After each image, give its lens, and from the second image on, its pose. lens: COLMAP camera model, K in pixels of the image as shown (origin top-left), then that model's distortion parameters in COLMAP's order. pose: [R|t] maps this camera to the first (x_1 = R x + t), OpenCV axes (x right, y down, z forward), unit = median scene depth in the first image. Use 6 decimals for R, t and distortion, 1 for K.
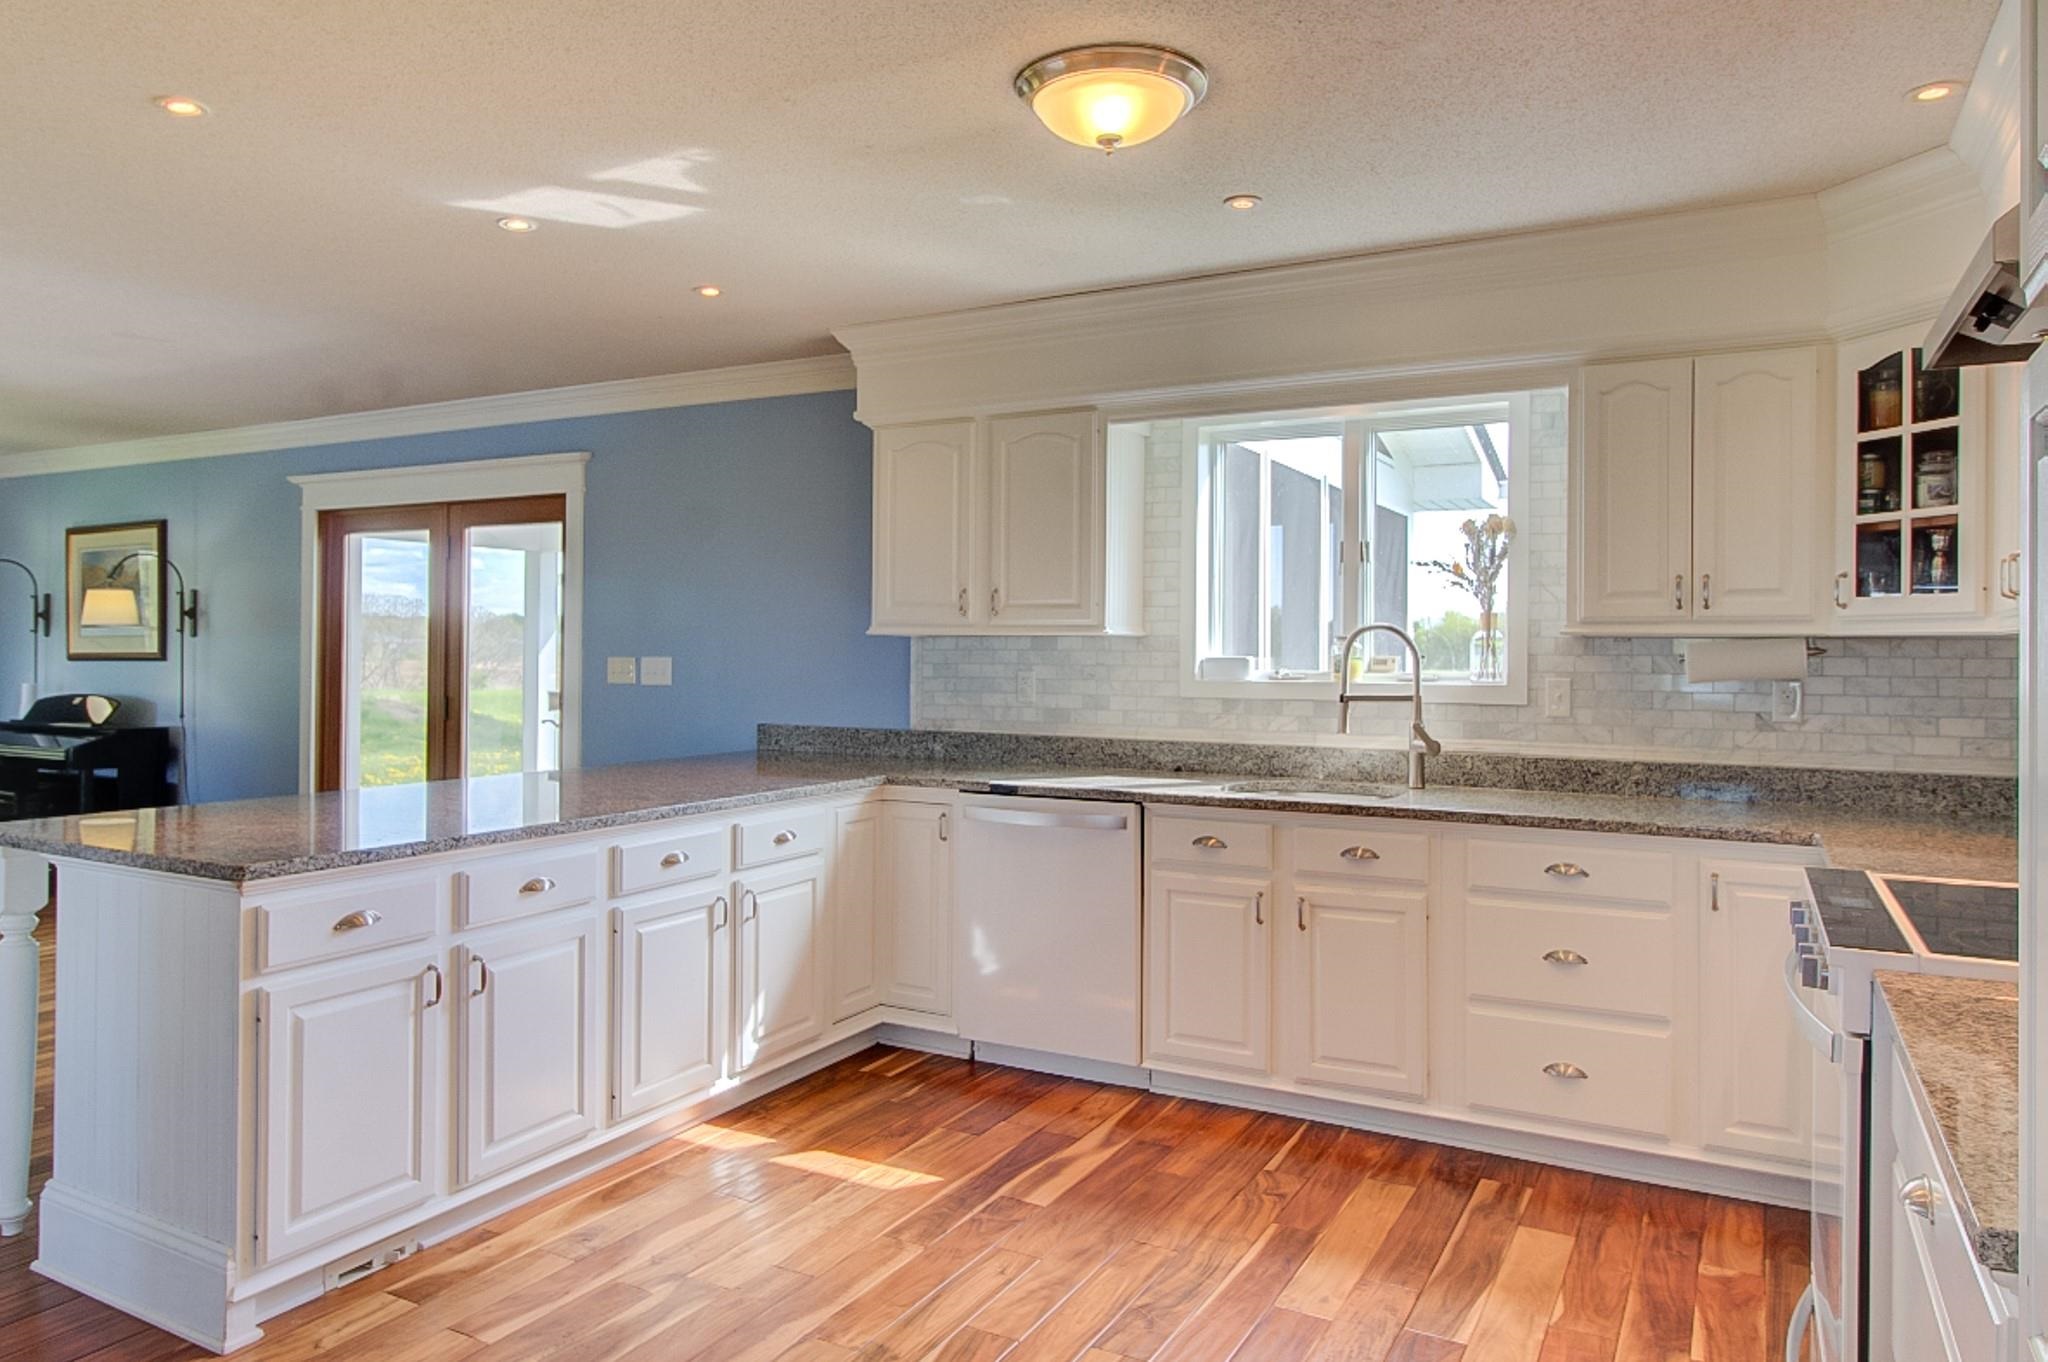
lens RADIAL K [[1327.2, 0, 1023.5], [0, 1327.2, 669.7], [0, 0, 1]] dist [-0.005521, -0.000353]
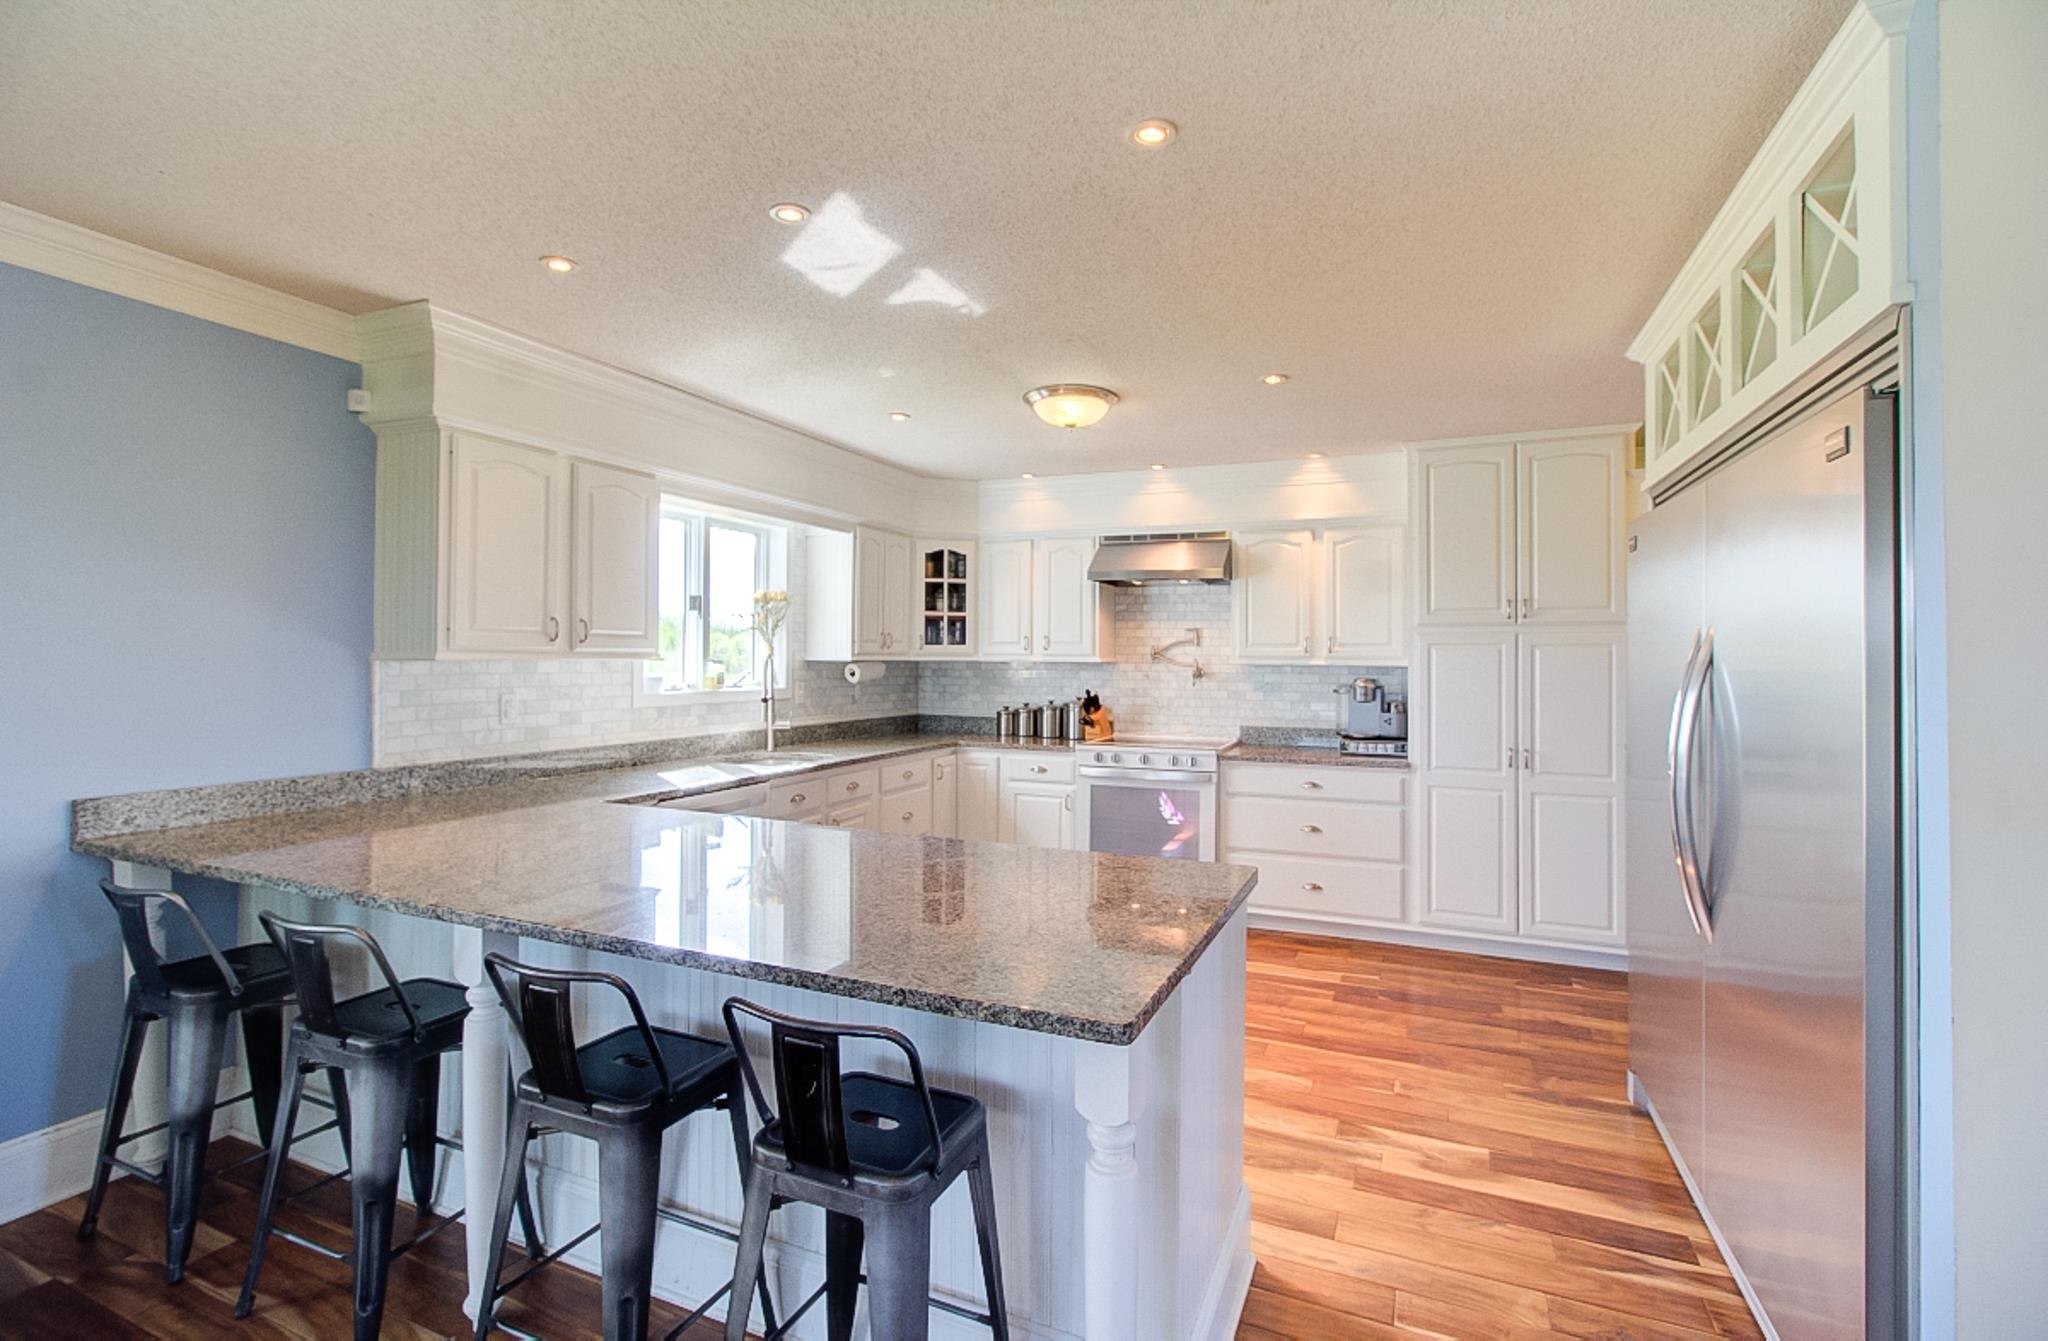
lens RADIAL K [[930.3, 0, 1020.8], [0, 930.3, 655.1], [0, 0, 1]] dist [-0.000355, -0.000006]
pose [[-0.084236, -0.003828, 0.996438, -0.775526], [0.009987, 0.999939, 0.004685, -0.029520], [-0.996396, 0.010346, -0.084193, 0.678011]]
